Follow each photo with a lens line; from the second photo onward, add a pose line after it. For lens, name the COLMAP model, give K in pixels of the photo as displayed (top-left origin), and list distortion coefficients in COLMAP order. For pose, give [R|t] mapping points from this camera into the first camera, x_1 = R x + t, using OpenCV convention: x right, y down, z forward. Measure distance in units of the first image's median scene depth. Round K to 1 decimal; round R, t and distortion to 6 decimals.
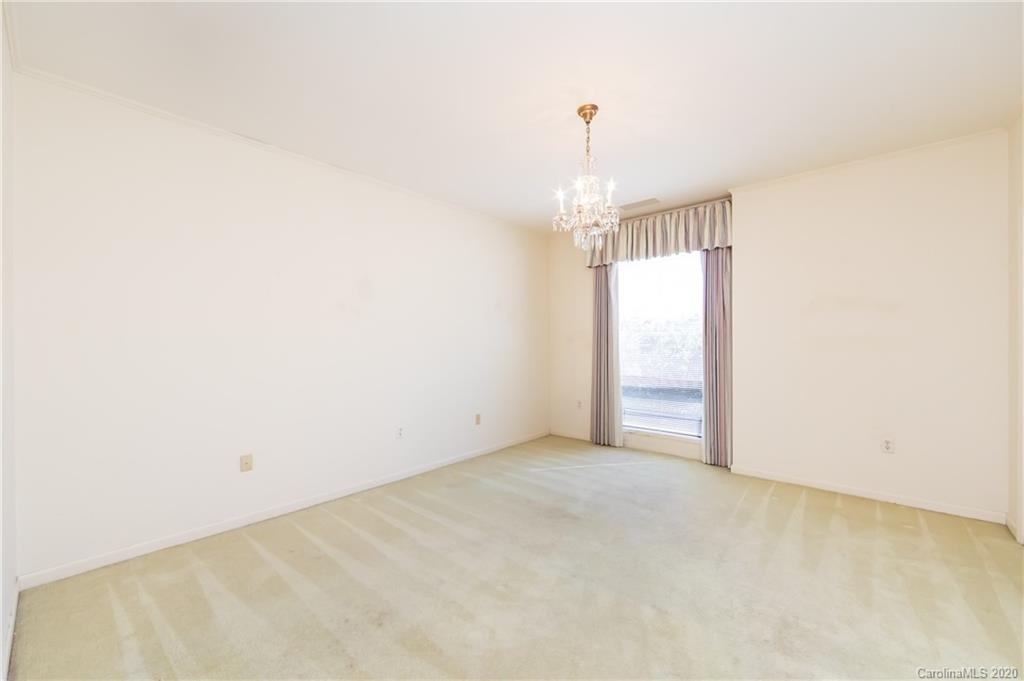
lens RADIAL K [[402.8, 0, 512.2], [0, 402.8, 341.7], [0, 0, 1]] dist [-0.006066, -0.000159]
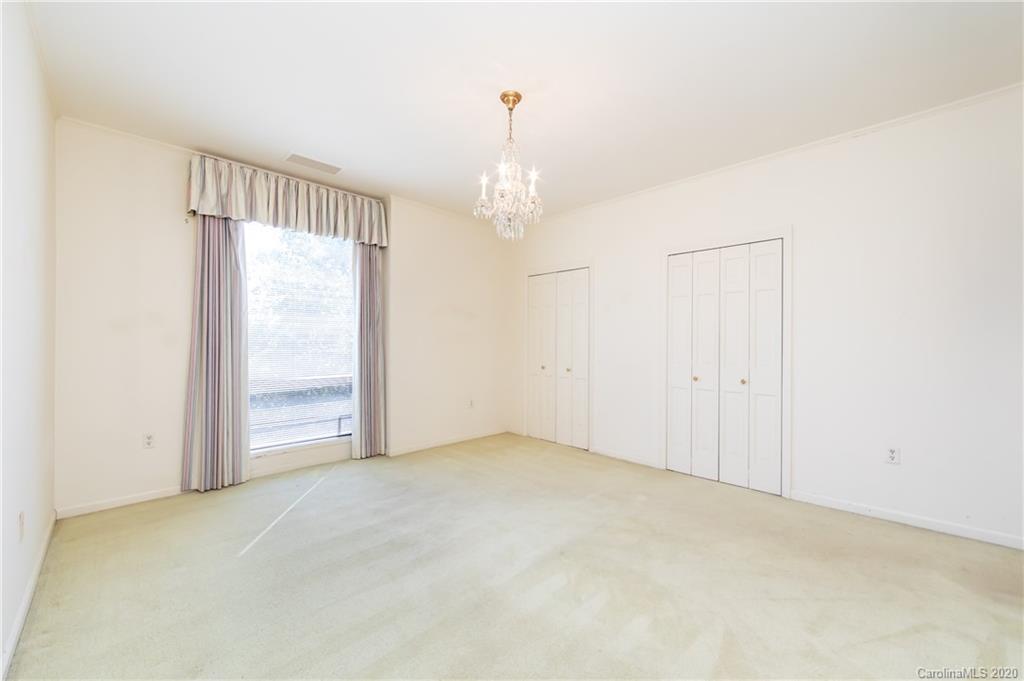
lens RADIAL K [[402.8, 0, 512.2], [0, 402.8, 341.7], [0, 0, 1]] dist [-0.006066, -0.000159]
pose [[0.068316, 0.006553, 0.997642, -0.466584], [-0.013940, 0.999887, -0.005613, 0.014414], [-0.997566, -0.013523, 0.068400, 0.549053]]
